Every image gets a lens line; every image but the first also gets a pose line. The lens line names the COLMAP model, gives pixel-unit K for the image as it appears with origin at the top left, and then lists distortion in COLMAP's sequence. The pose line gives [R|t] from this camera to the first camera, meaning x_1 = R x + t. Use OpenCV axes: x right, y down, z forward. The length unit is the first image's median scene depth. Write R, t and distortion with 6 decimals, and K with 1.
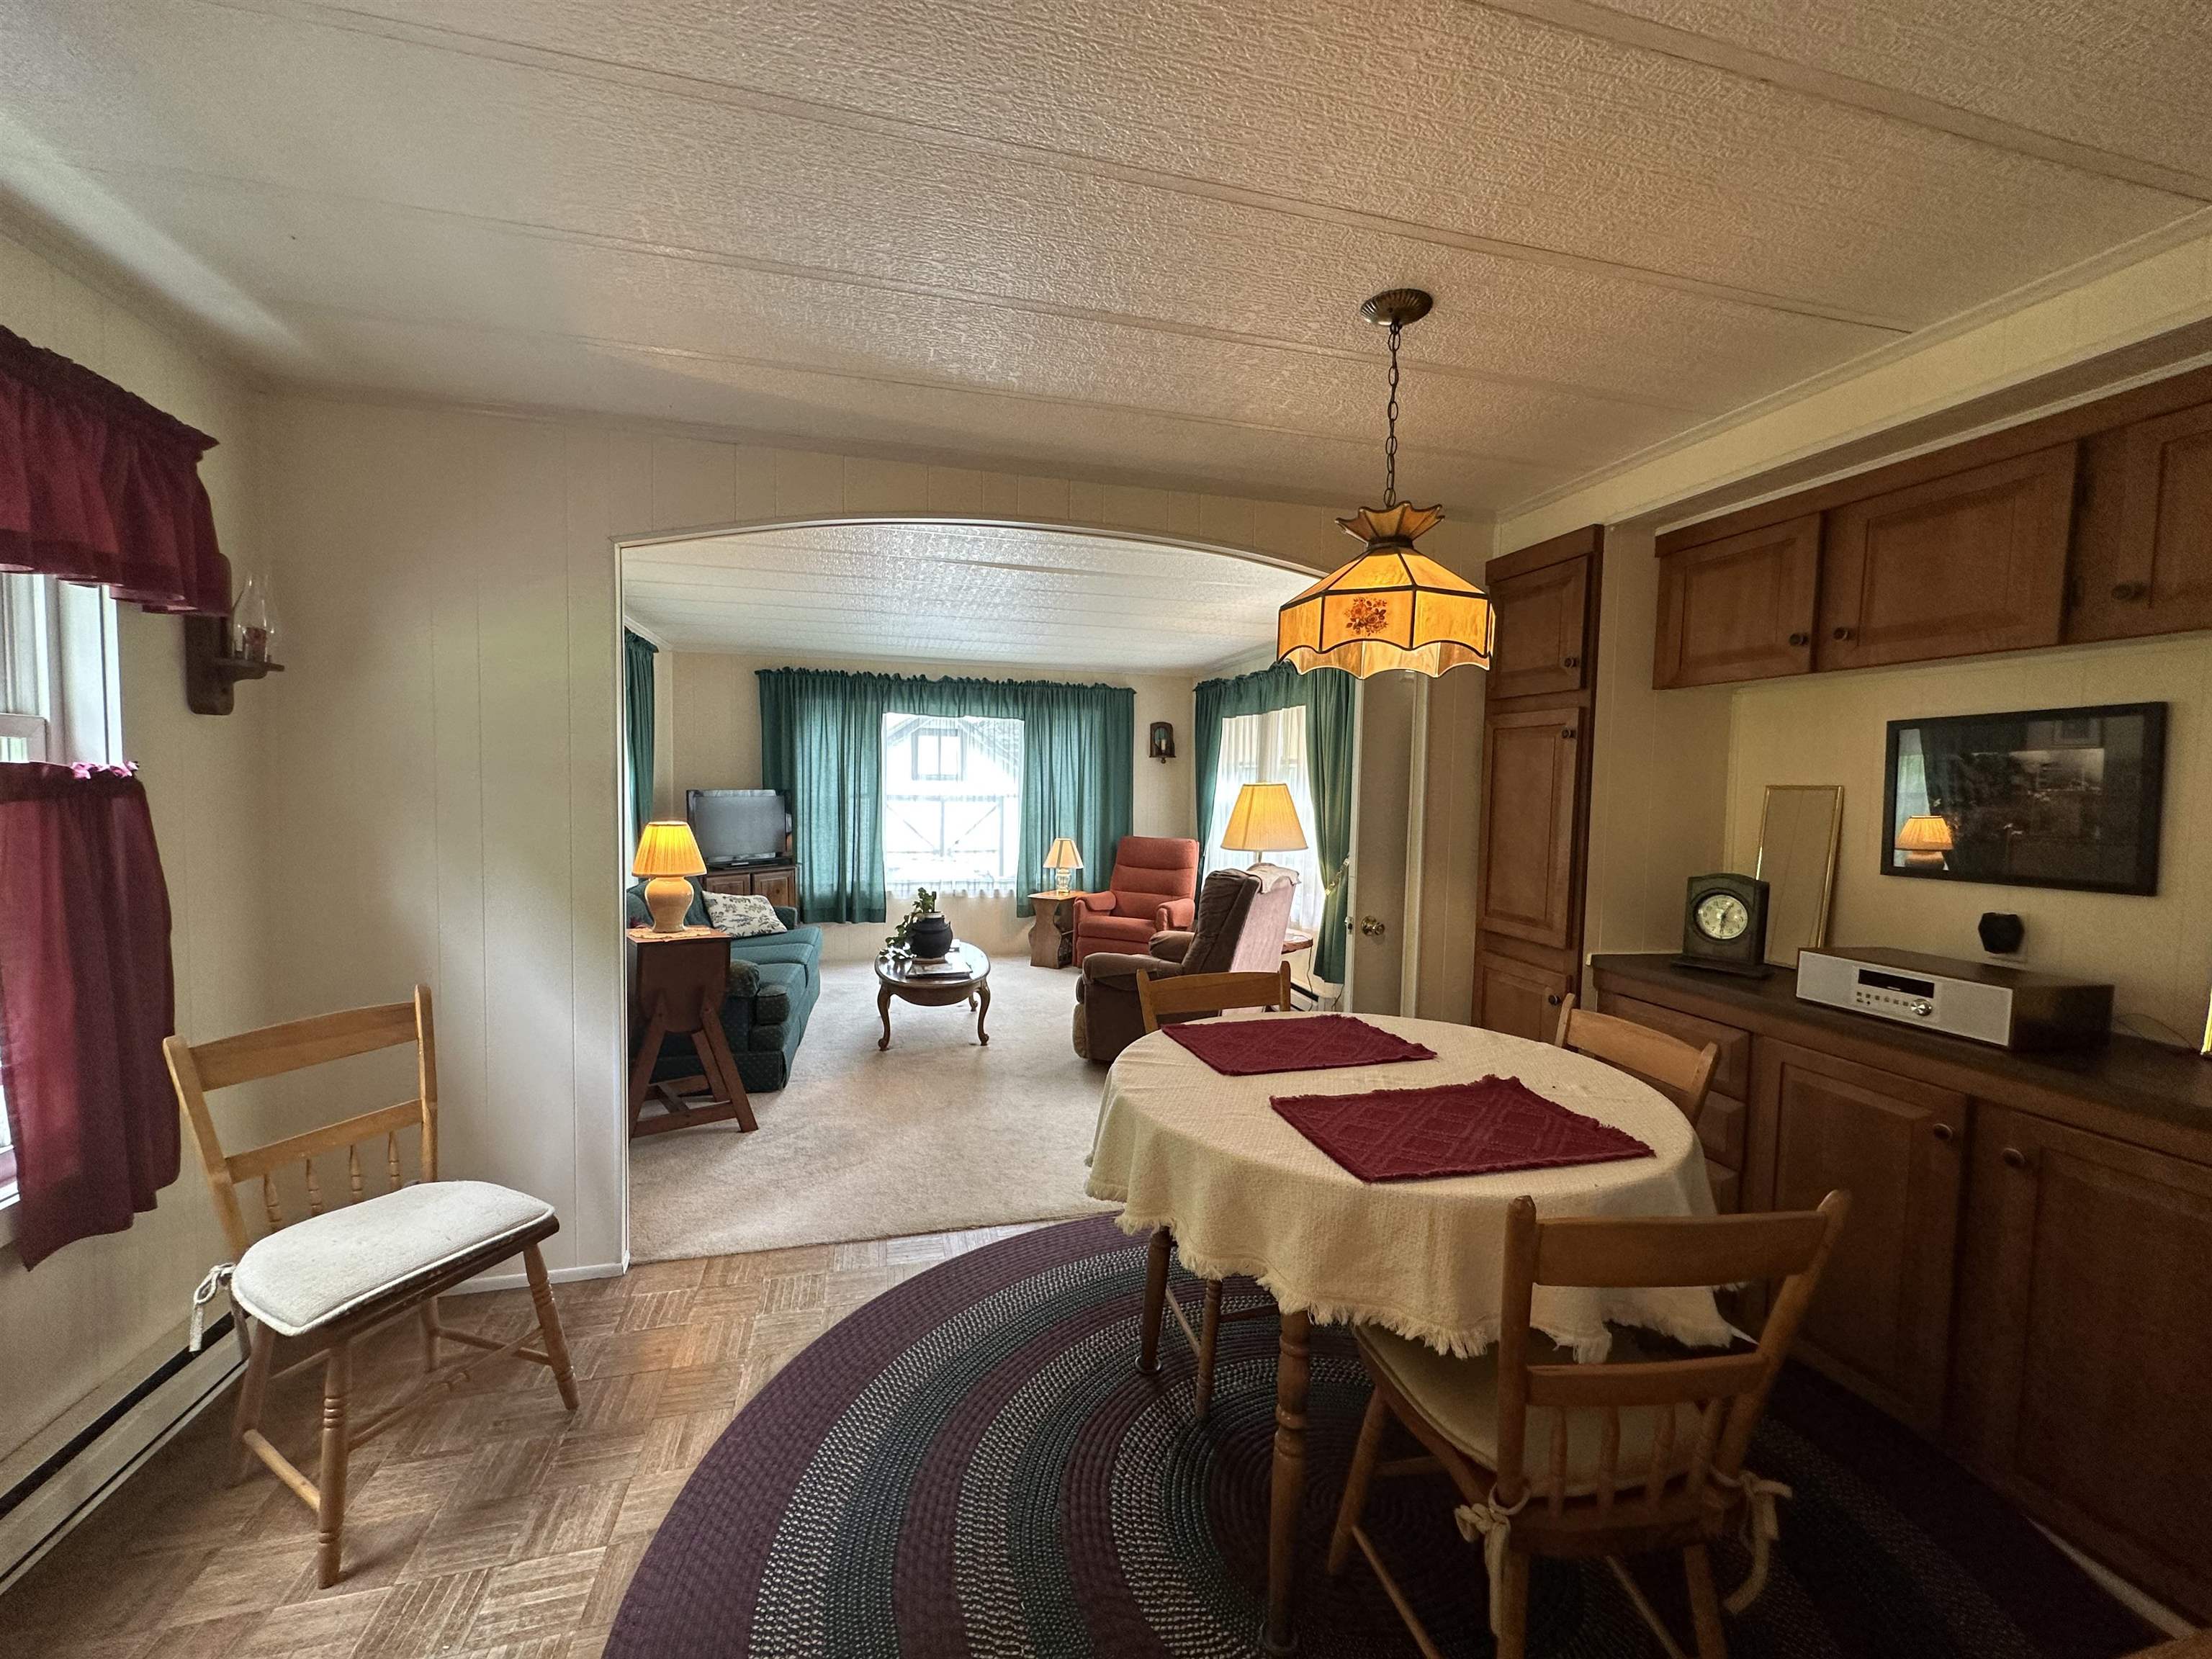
lens RADIAL K [[881.4, 0, 1111.9], [0, 881.4, 832.6], [0, 0, 1]] dist [-0.010916, -0.000097]
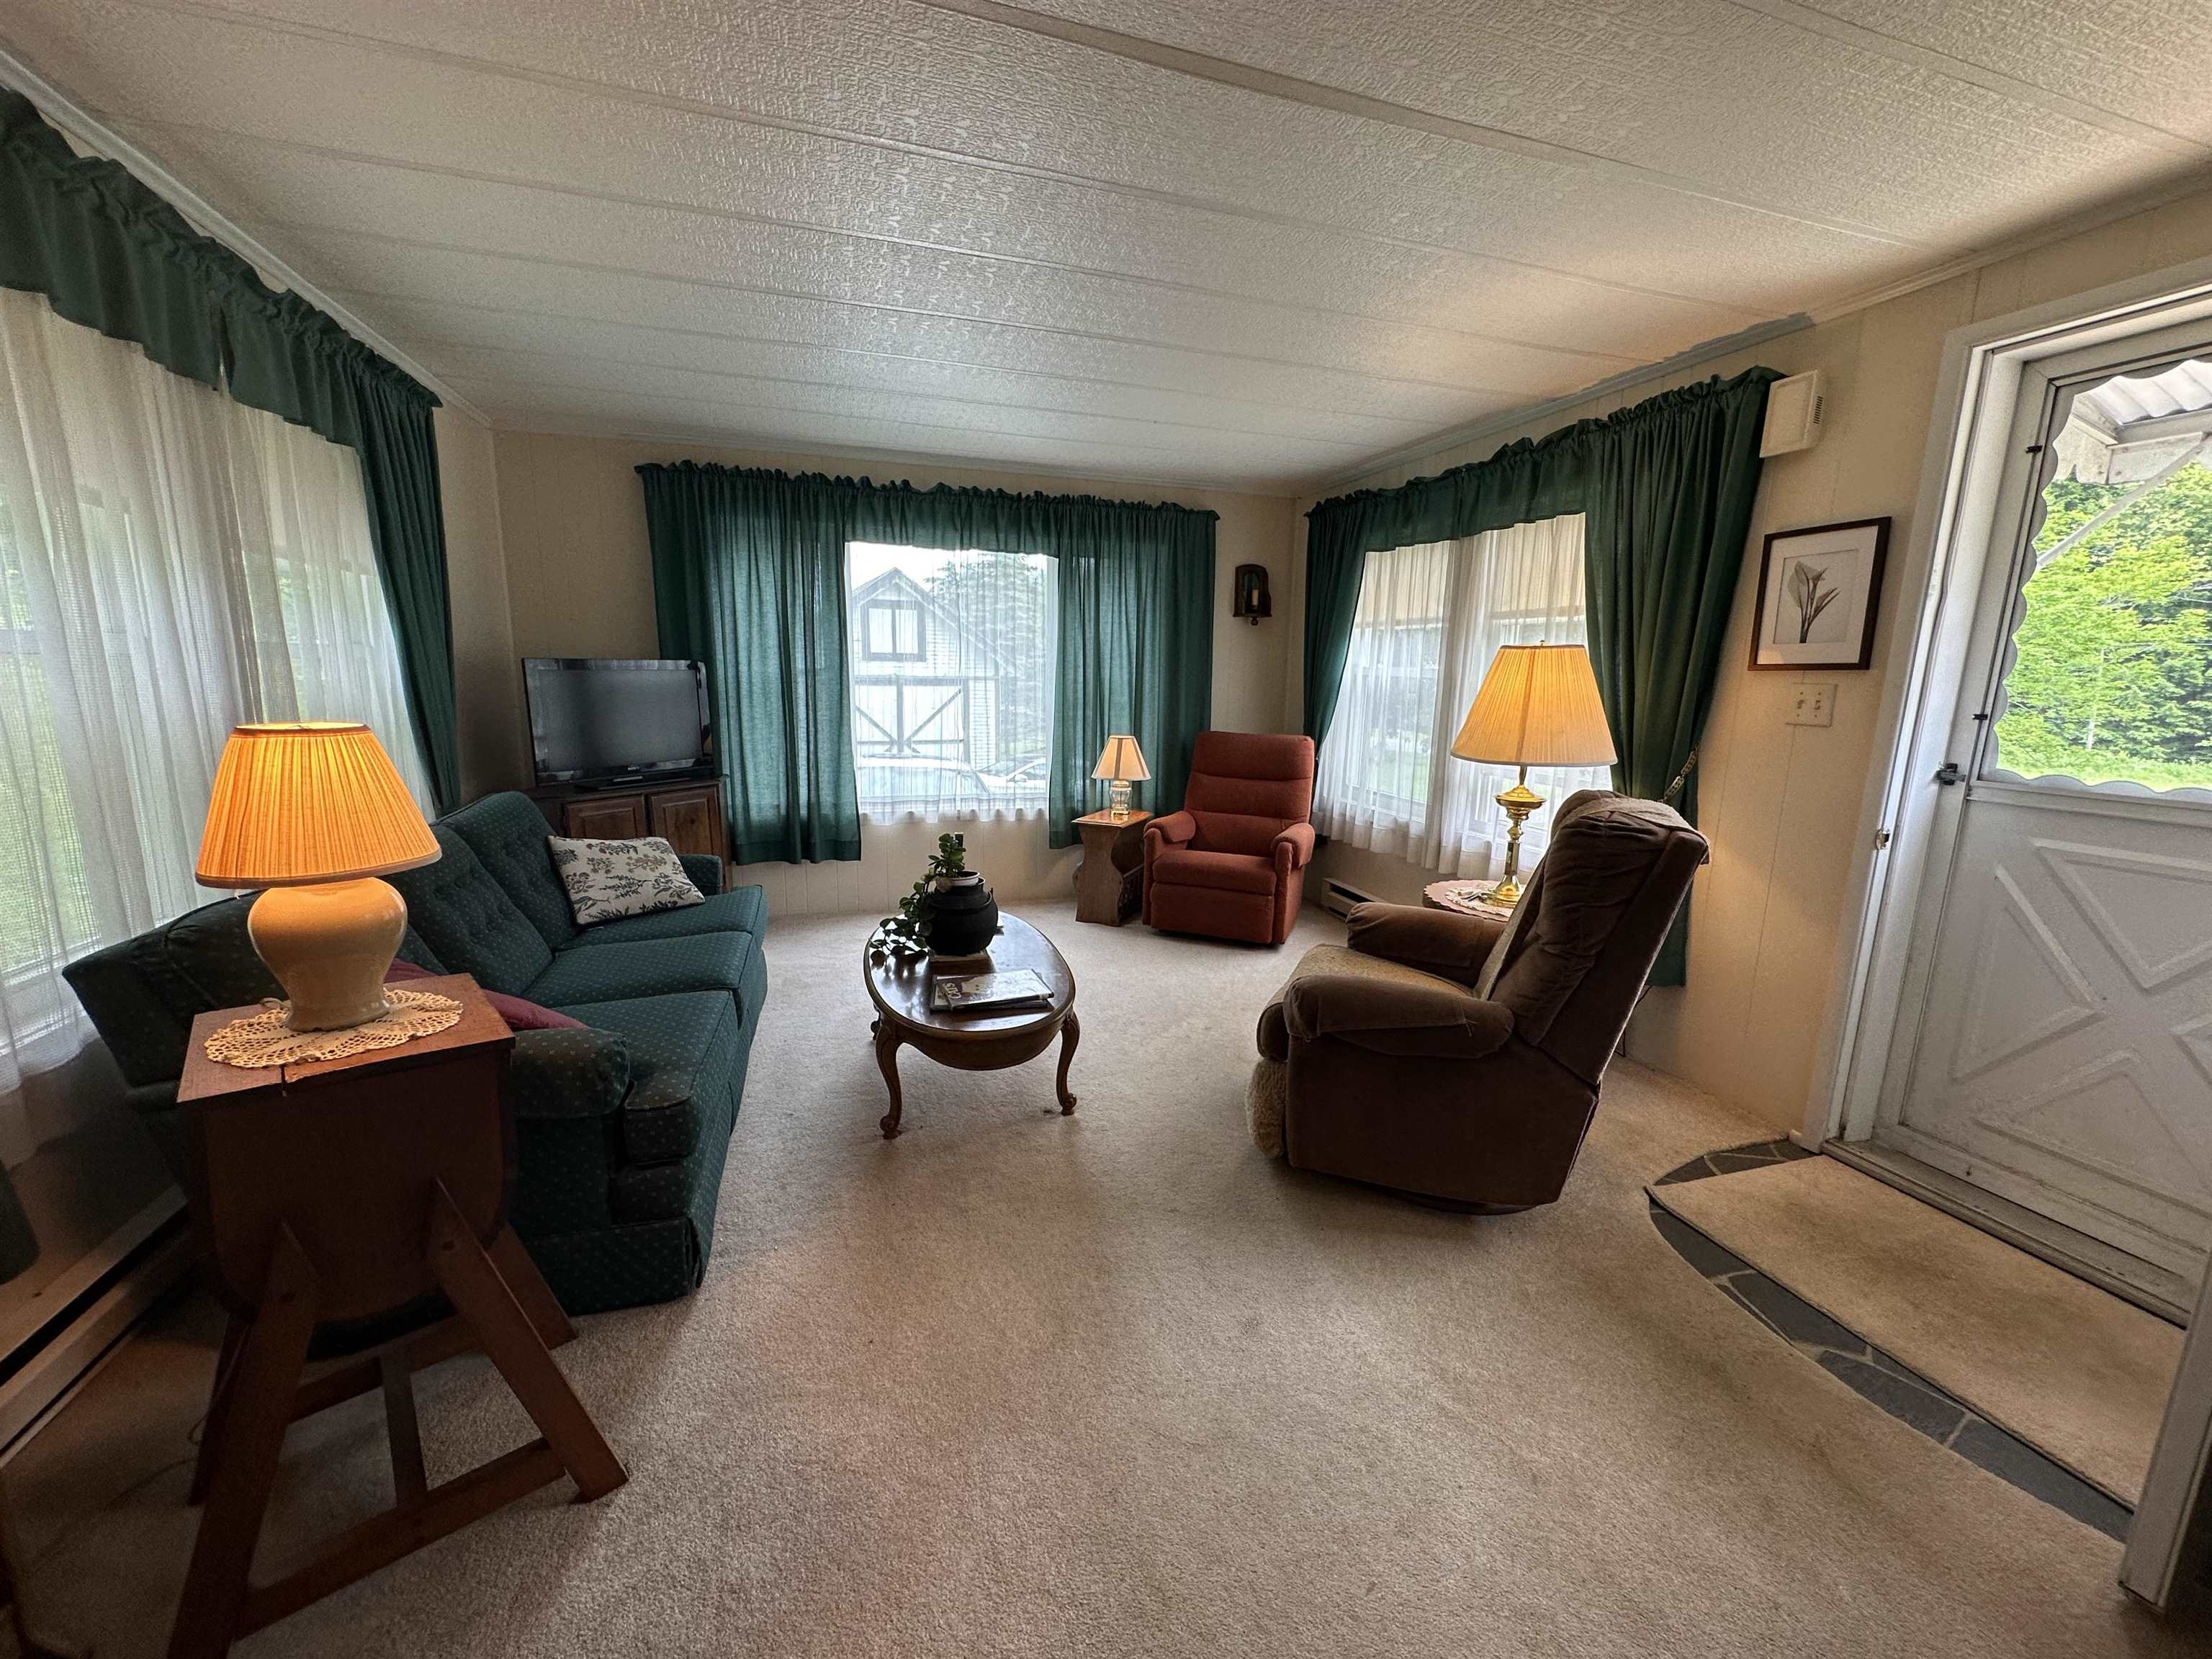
lens RADIAL K [[881.4, 0, 1107.4], [0, 881.4, 833.5], [0, 0, 1]] dist [-0.010916, -0.000097]
pose [[0.998676, -0.009300, 0.050586, -0.103662], [0.002680, 0.991590, 0.129394, -0.006373], [-0.051363, -0.129087, 0.990302, 0.327234]]
